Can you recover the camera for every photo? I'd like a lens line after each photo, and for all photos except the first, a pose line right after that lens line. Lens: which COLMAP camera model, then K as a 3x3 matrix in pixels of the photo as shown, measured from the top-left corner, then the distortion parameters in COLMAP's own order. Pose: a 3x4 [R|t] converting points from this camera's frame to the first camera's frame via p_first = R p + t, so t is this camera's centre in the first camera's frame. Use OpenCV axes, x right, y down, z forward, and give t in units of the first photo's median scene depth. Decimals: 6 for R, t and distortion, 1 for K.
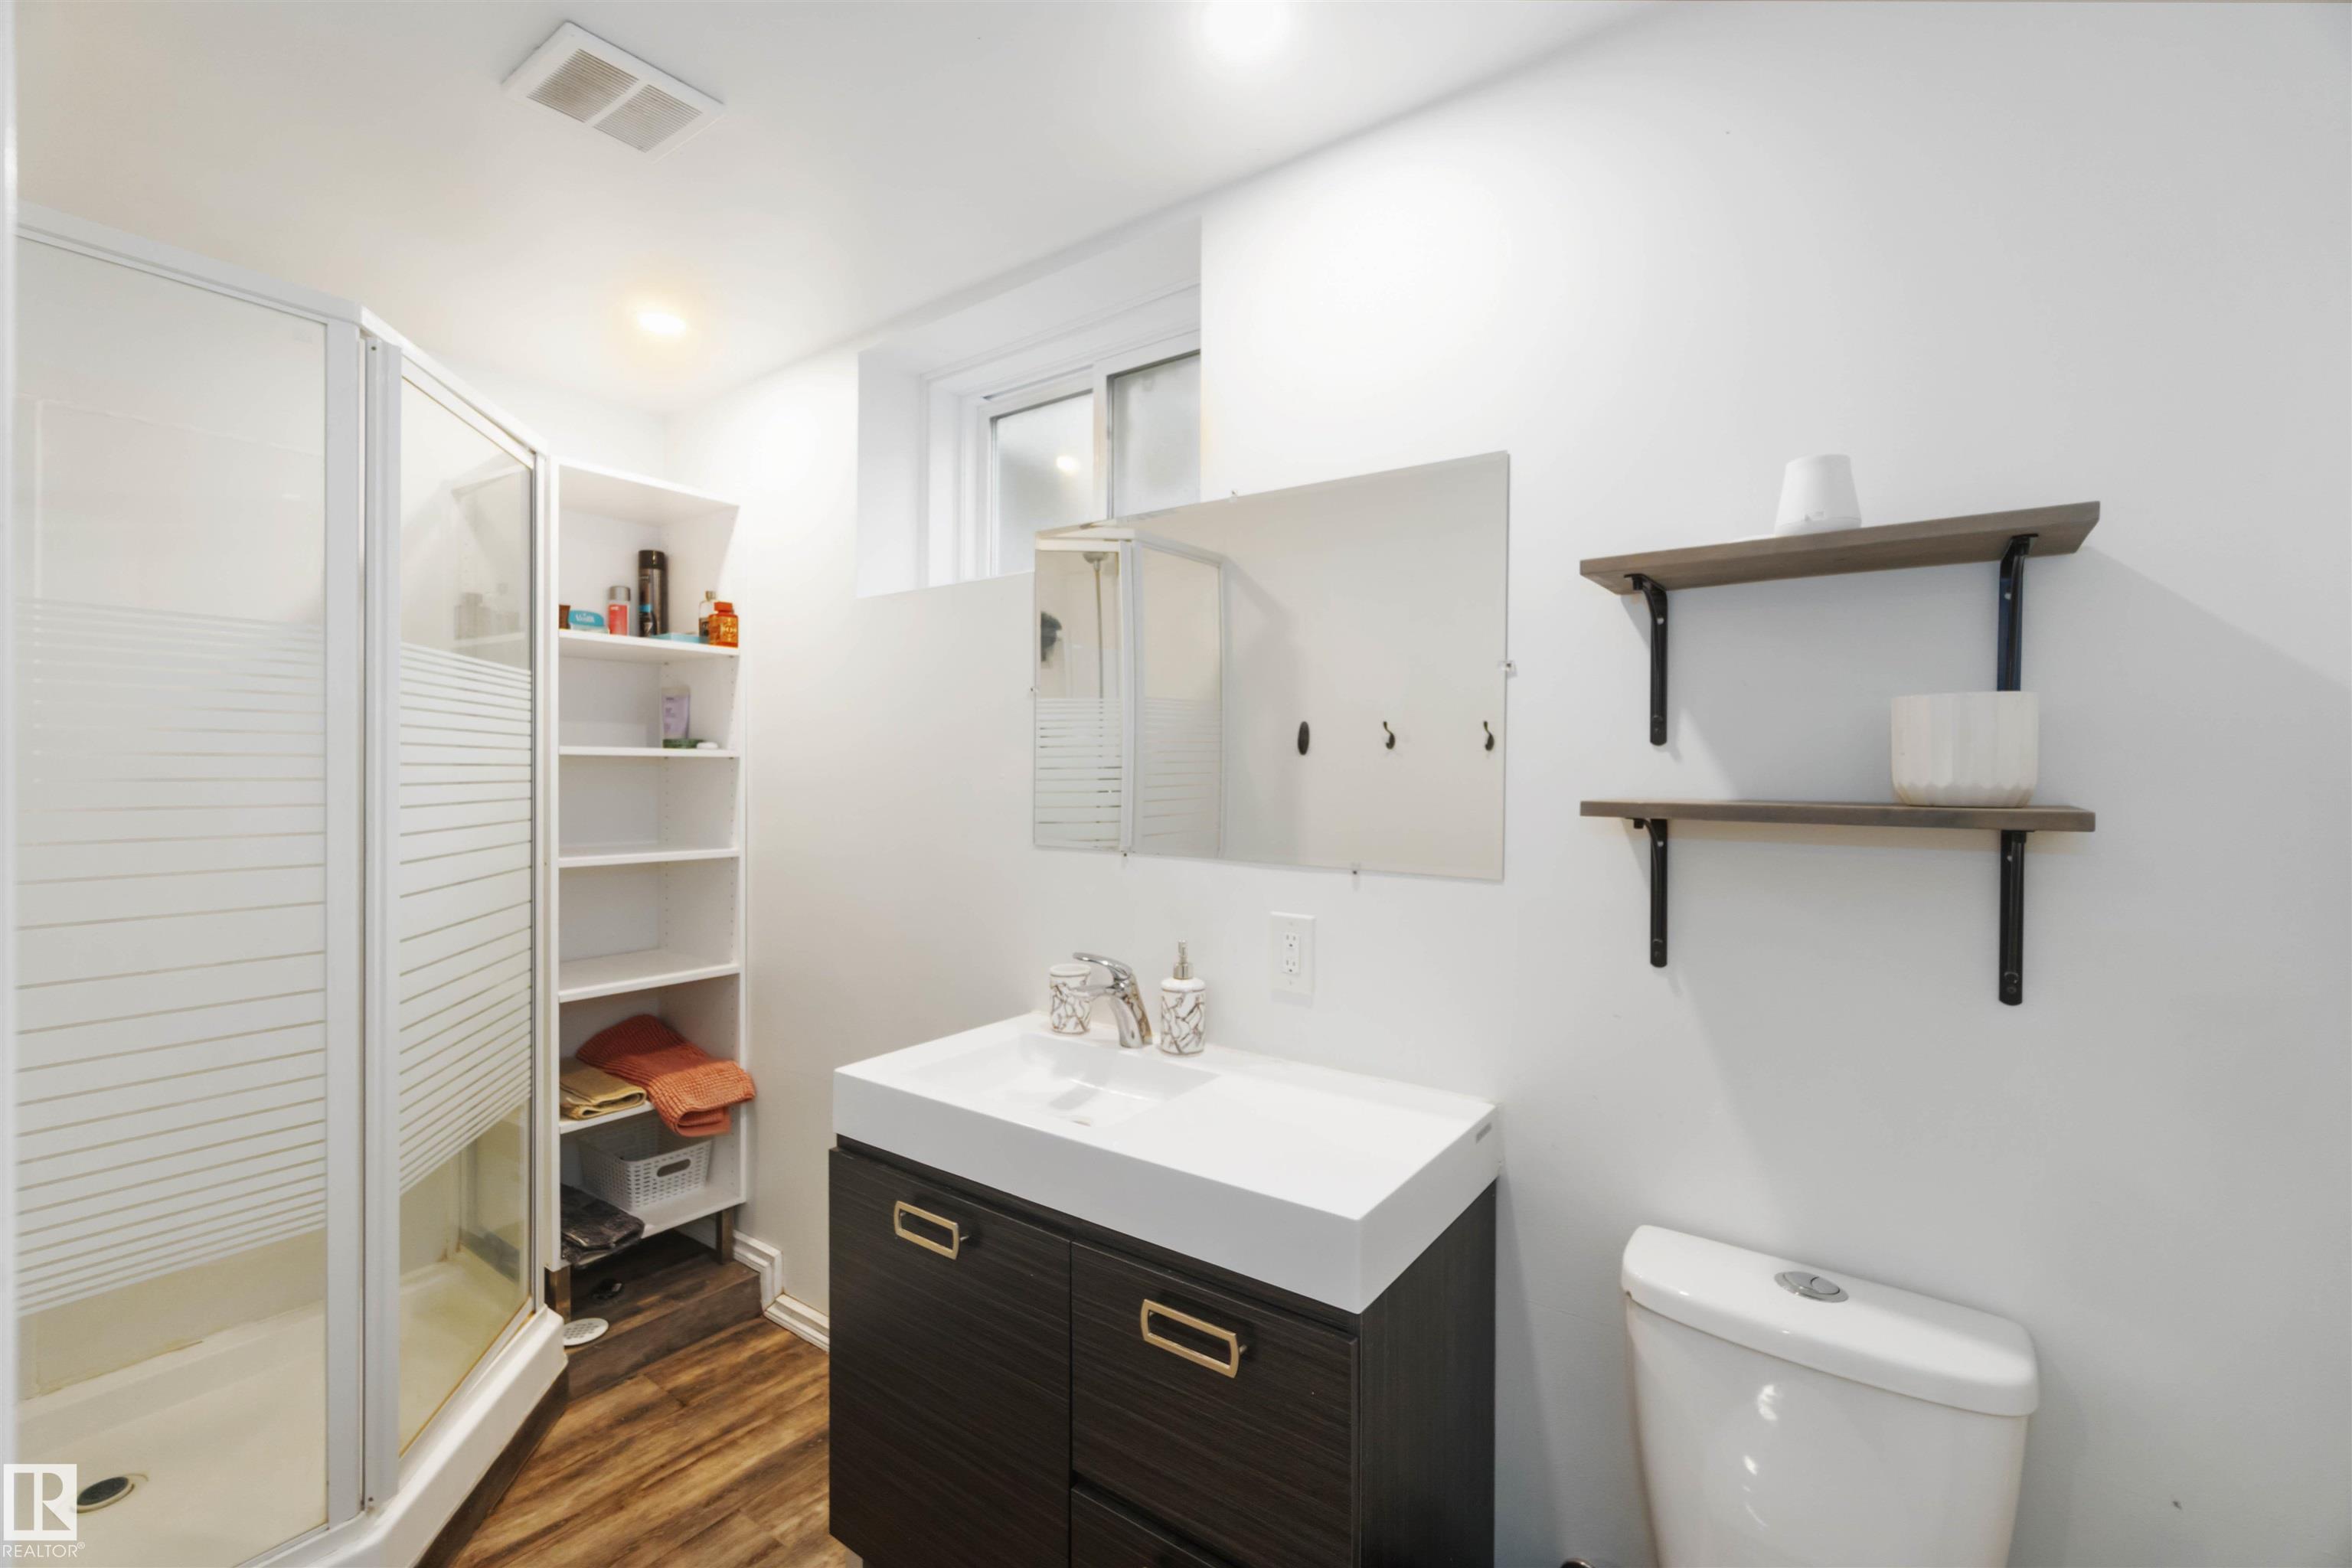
lens RADIAL K [[1062.0, 0, 1091.3], [0, 1062.0, 769.7], [0, 0, 1]] dist [-0.009364, 0.002982]
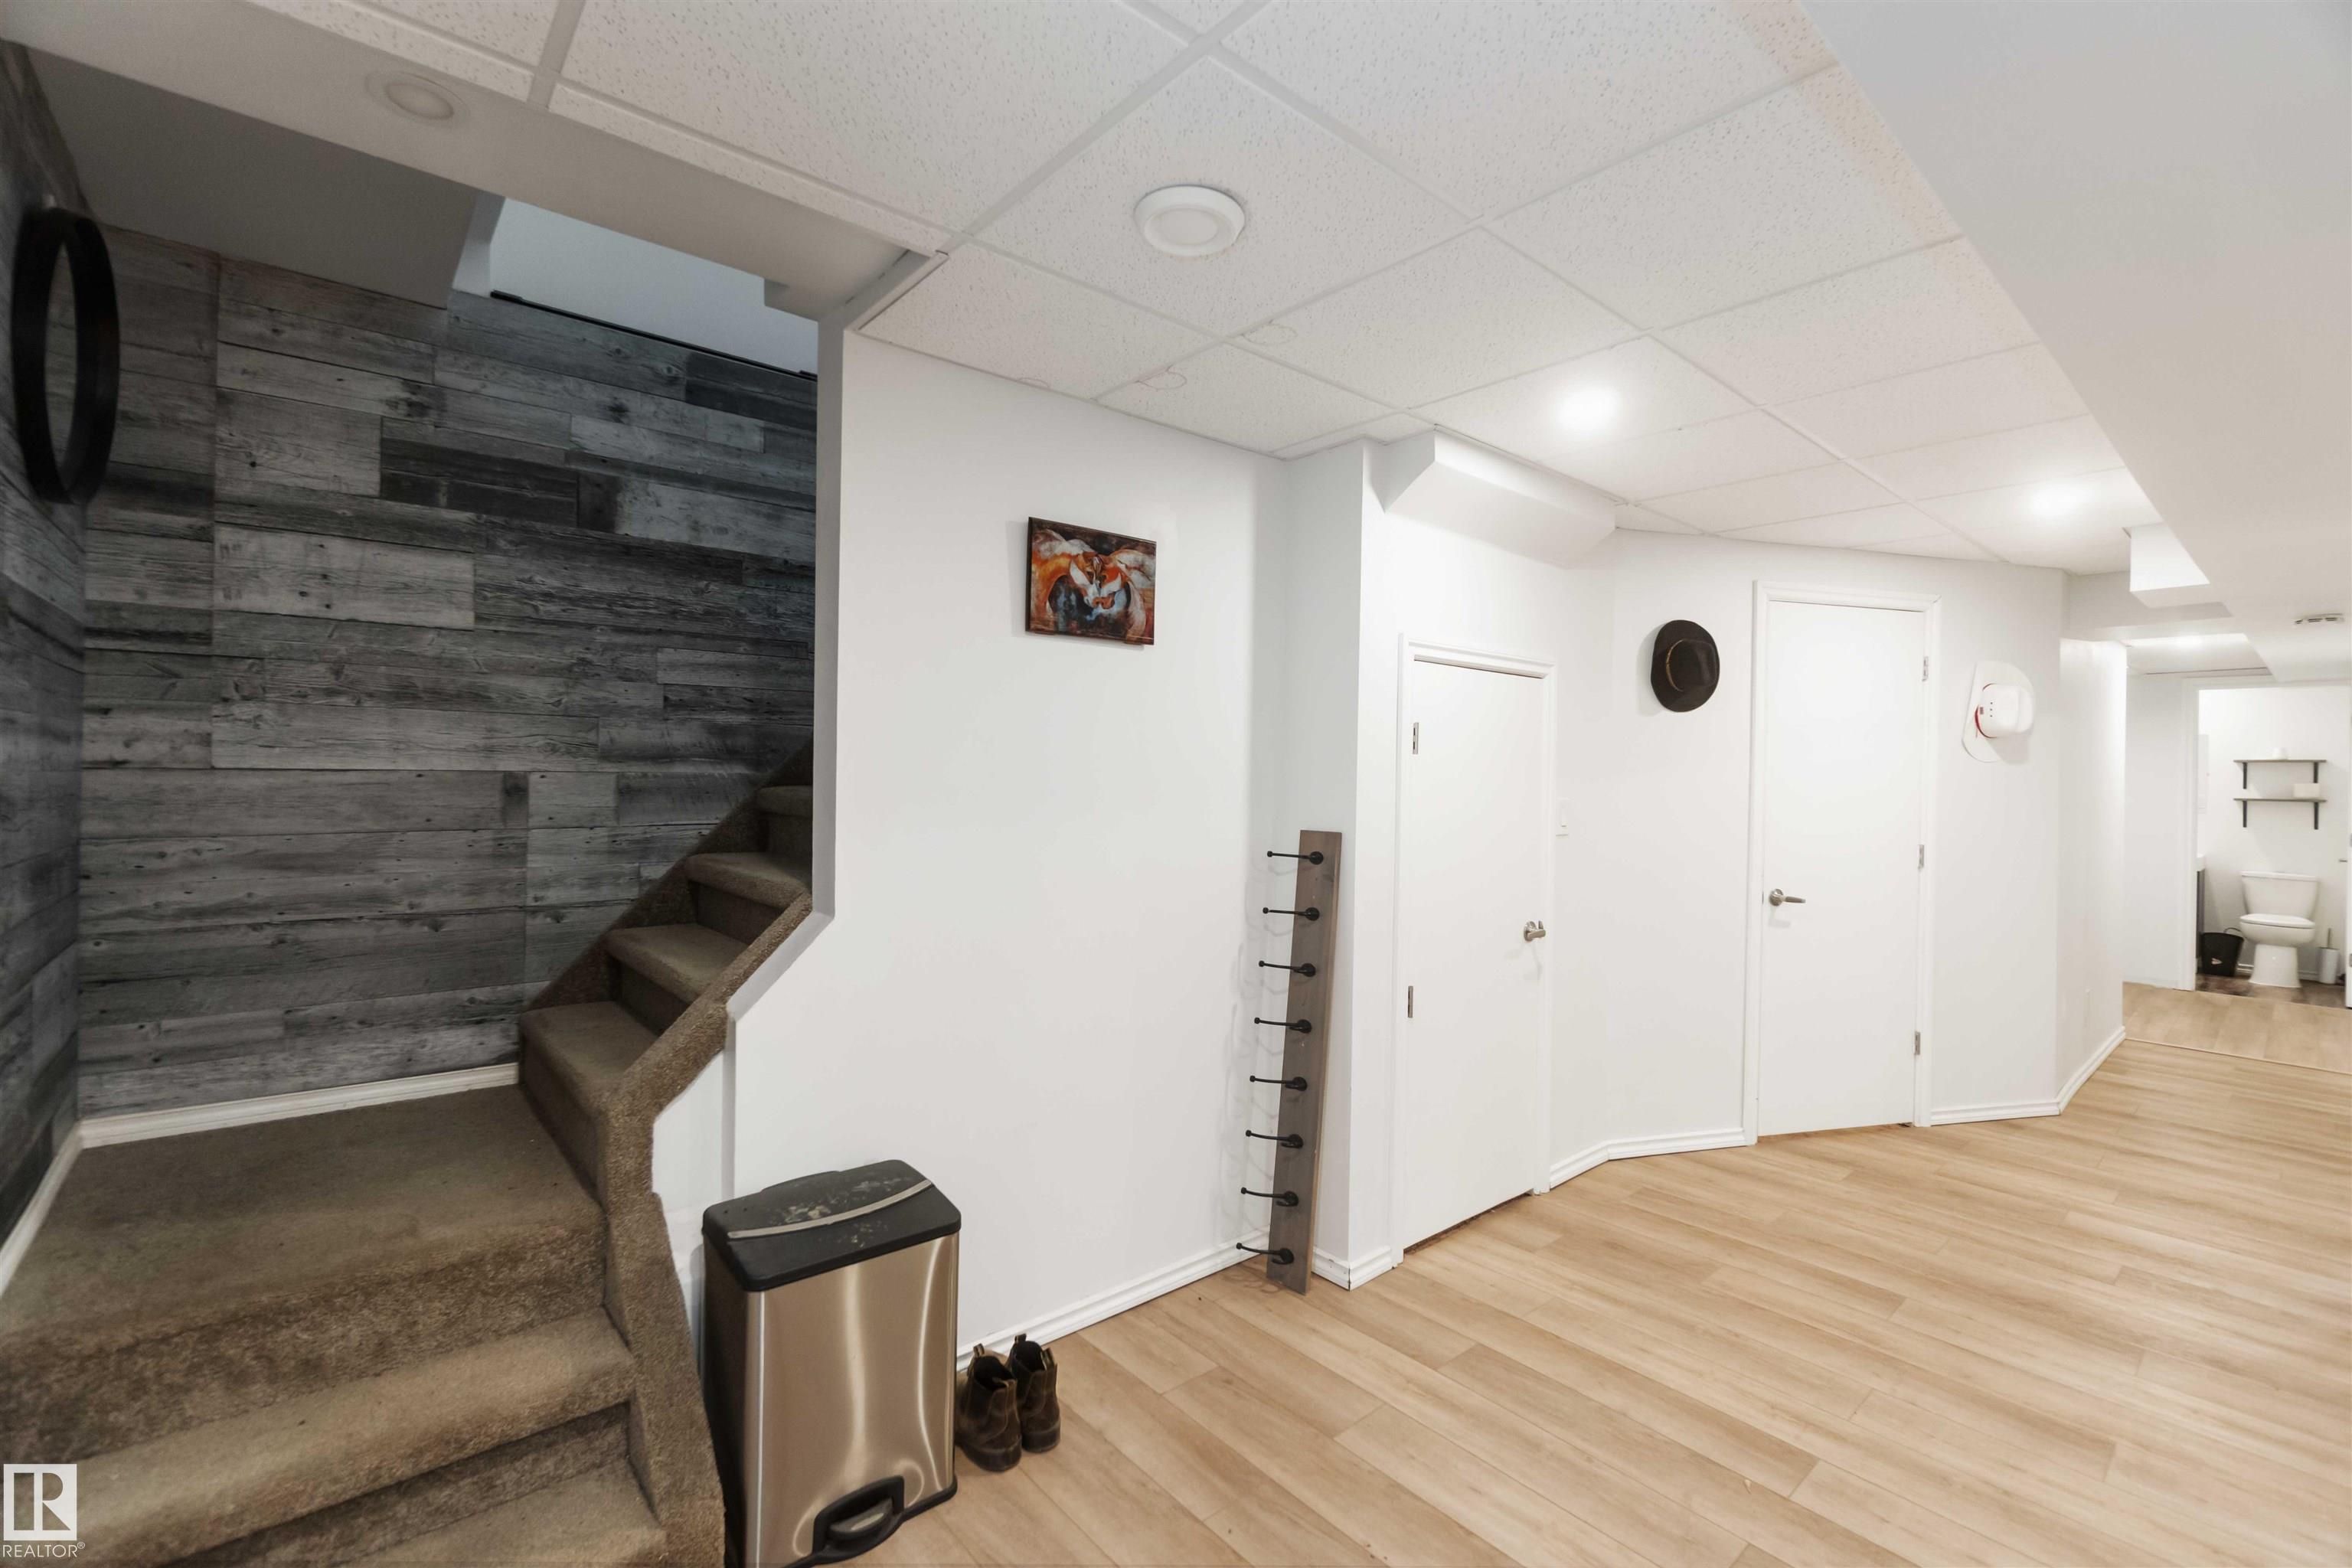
lens RADIAL K [[991.4, 0, 1158.3], [0, 991.4, 769.6], [0, 0, 1]] dist [0.001147, -0.000062]
pose [[0.977360, 0.011053, -0.211293, -5.080120], [-0.013115, 0.999879, -0.008359, -0.005425], [0.211175, 0.010940, 0.977387, -6.846468]]
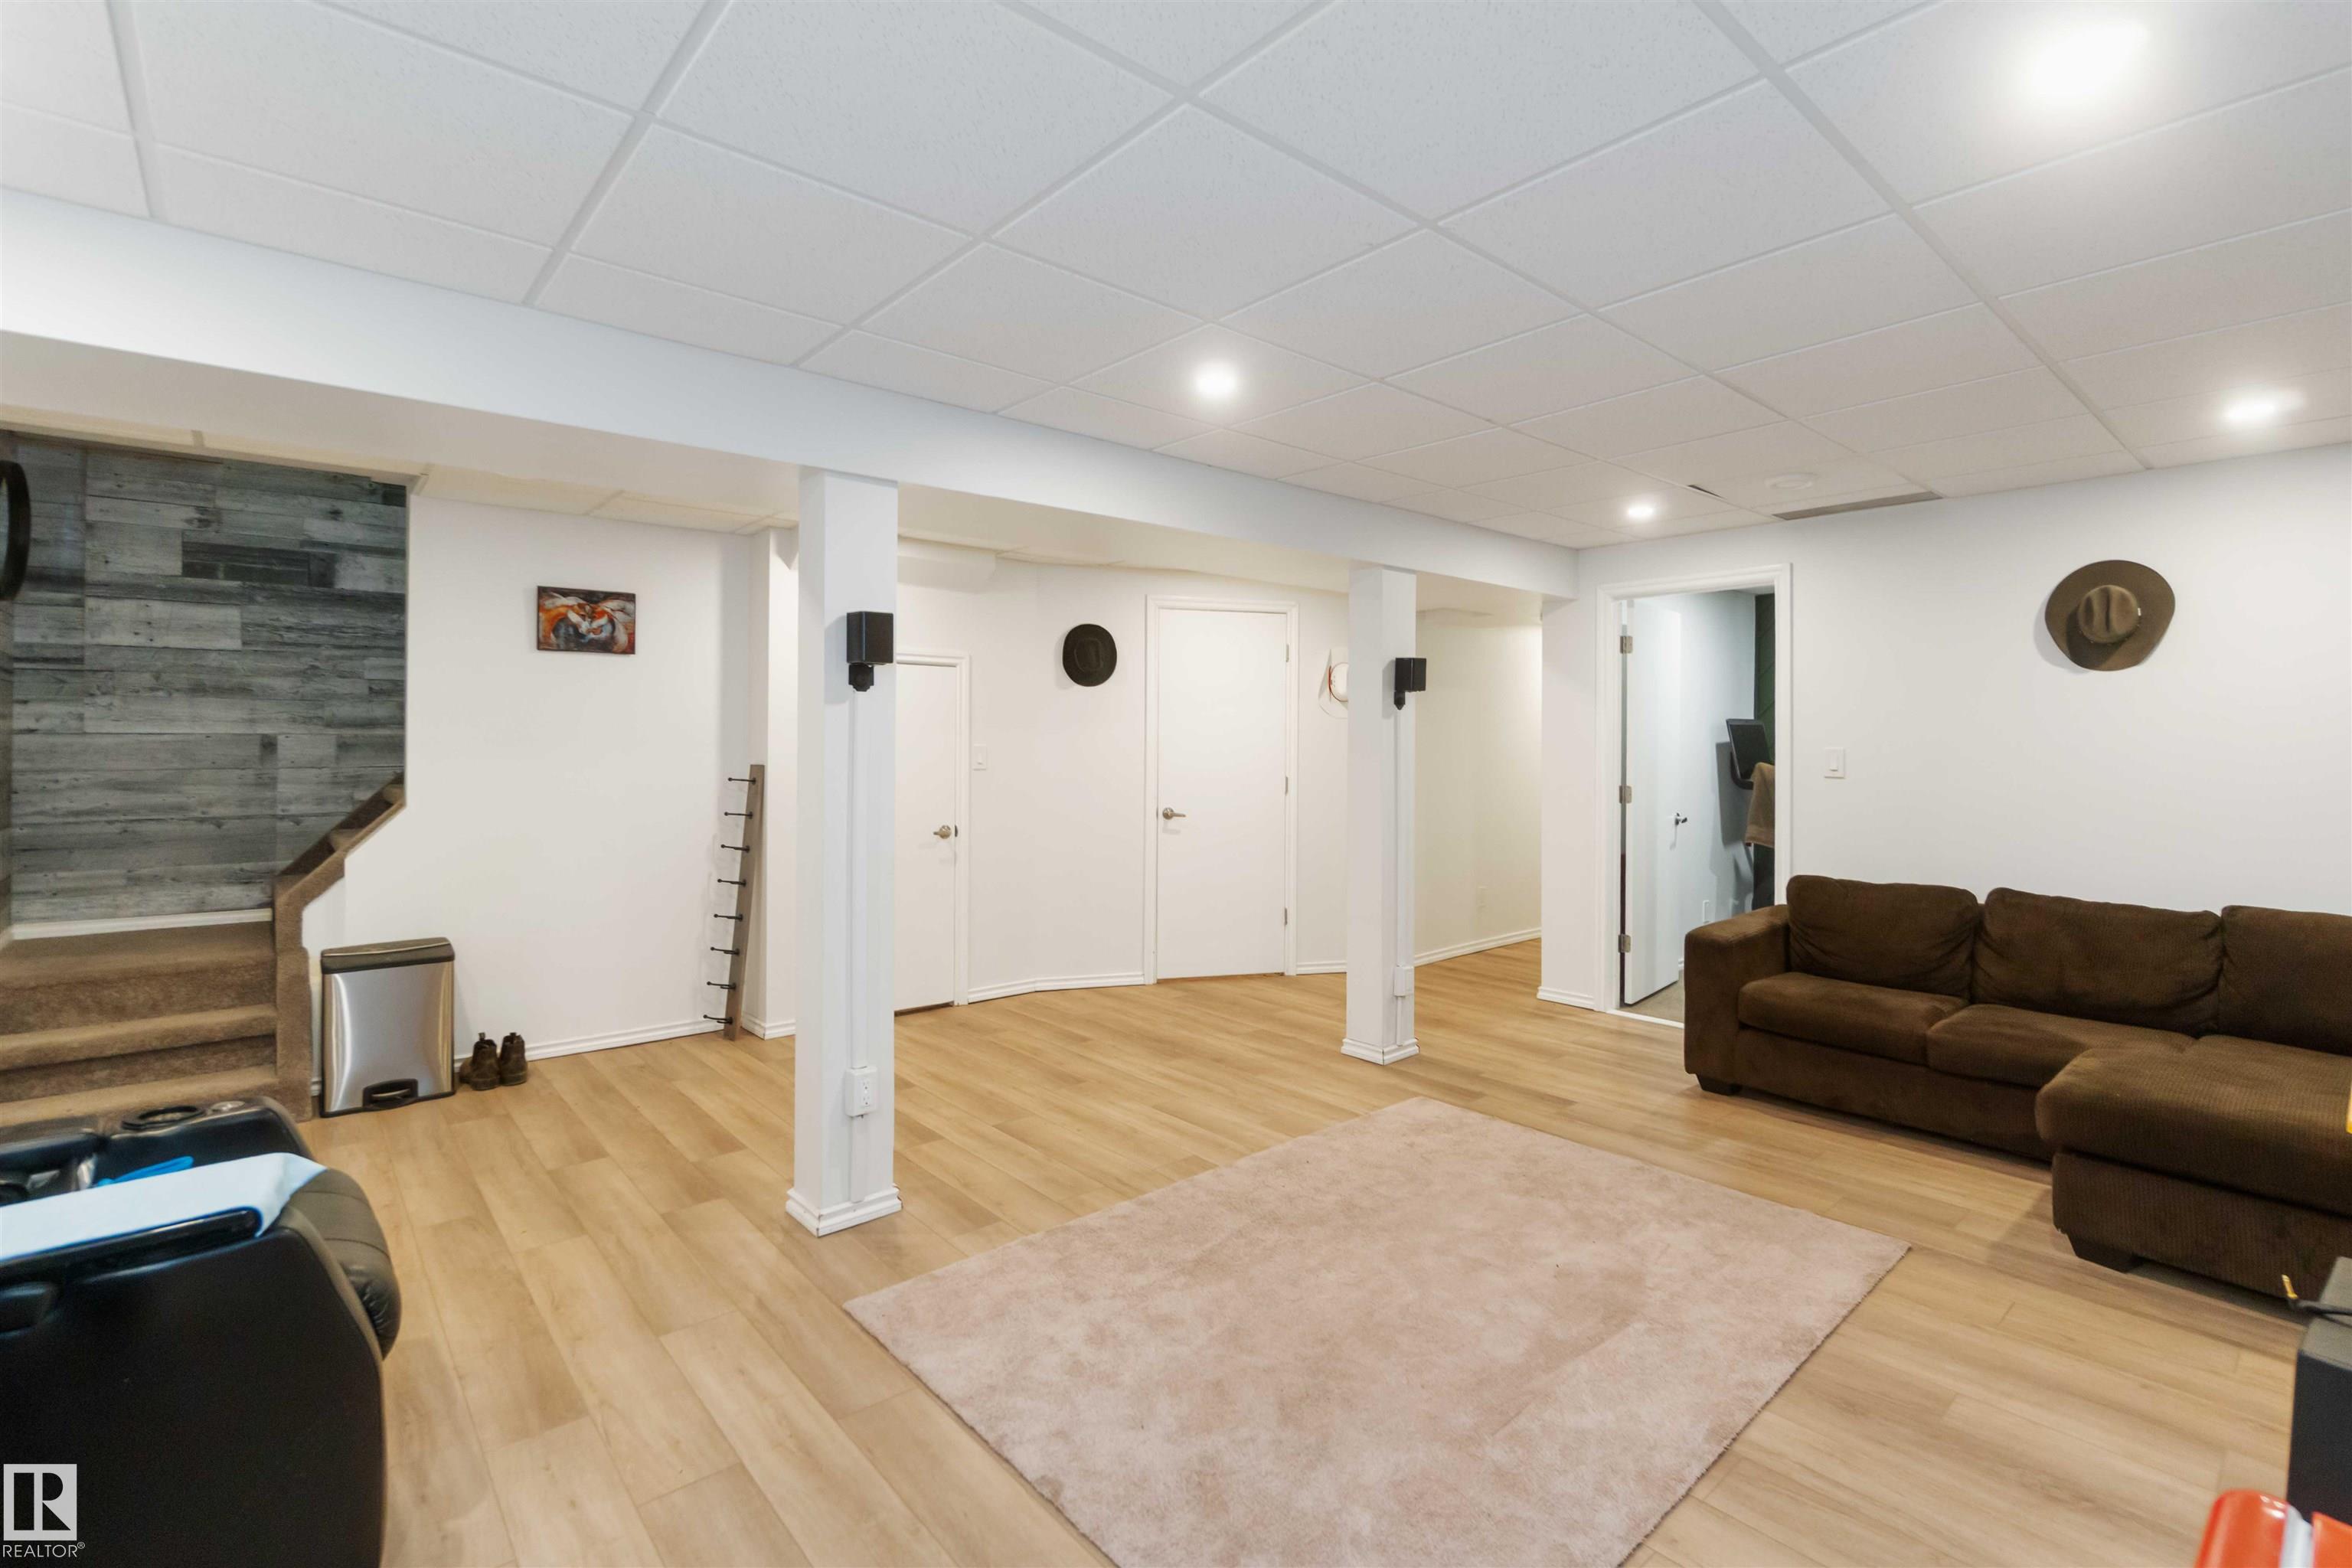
lens RADIAL K [[1062.0, 0, 1148.8], [0, 1062.0, 732.2], [0, 0, 1]] dist [-0.009364, 0.002982]
pose [[0.975950, -0.001633, -0.217989, -2.619097], [-0.001389, 0.999905, -0.013708, 0.047589], [0.217991, 0.013682, 0.975855, -8.270681]]
